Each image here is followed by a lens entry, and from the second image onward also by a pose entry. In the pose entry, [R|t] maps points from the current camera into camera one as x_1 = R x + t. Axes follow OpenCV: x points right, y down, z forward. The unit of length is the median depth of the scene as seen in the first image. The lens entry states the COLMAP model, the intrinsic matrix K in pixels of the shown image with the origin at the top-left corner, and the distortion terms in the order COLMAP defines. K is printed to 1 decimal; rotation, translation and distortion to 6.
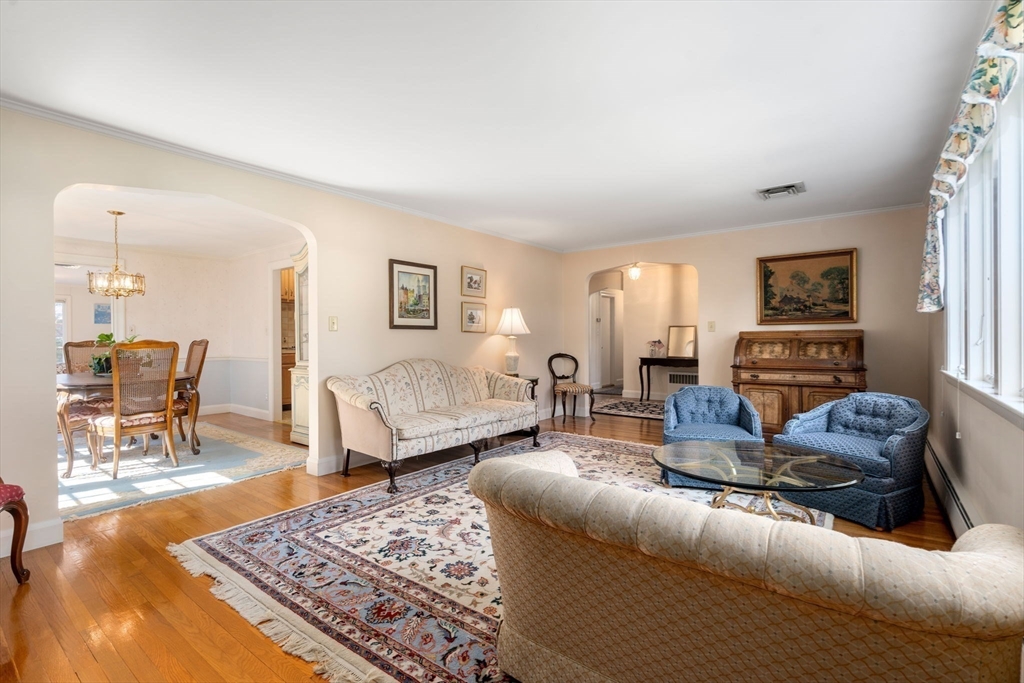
lens RADIAL K [[475.6, 0, 512.5], [0, 475.6, 342.7], [0, 0, 1]] dist [-0.002123, 0.002160]
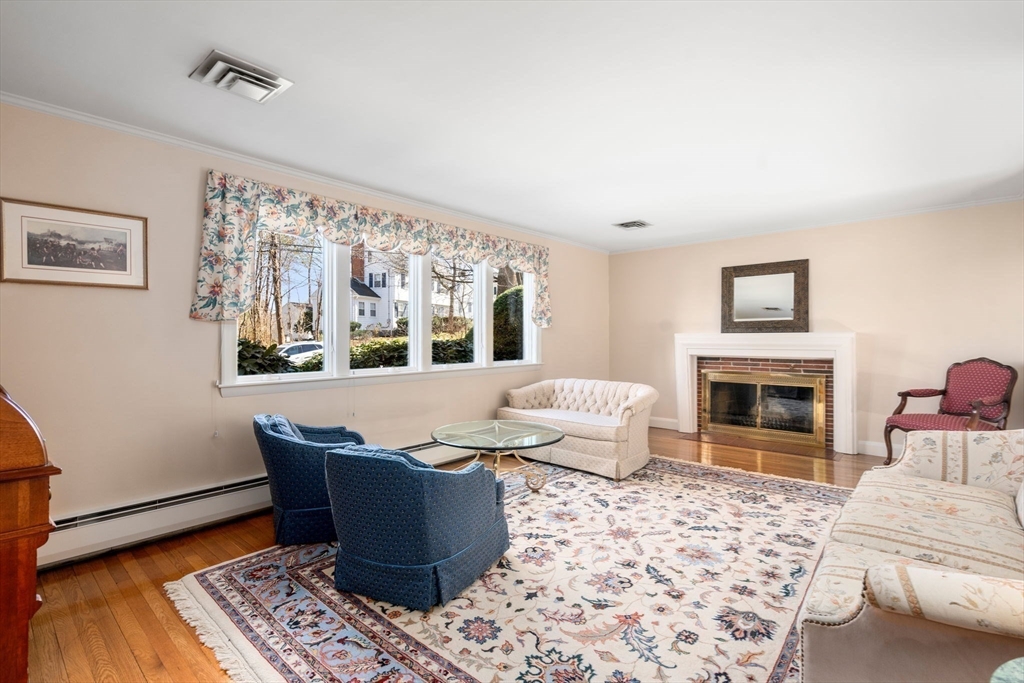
lens RADIAL K [[475.6, 0, 514.2], [0, 475.6, 333.6], [0, 0, 1]] dist [-0.002123, 0.002160]
pose [[-0.997915, 0.007206, 0.064143, 0.271738], [0.007412, 0.999968, 0.002984, -0.037454], [-0.064119, 0.003453, -0.997936, 1.833991]]
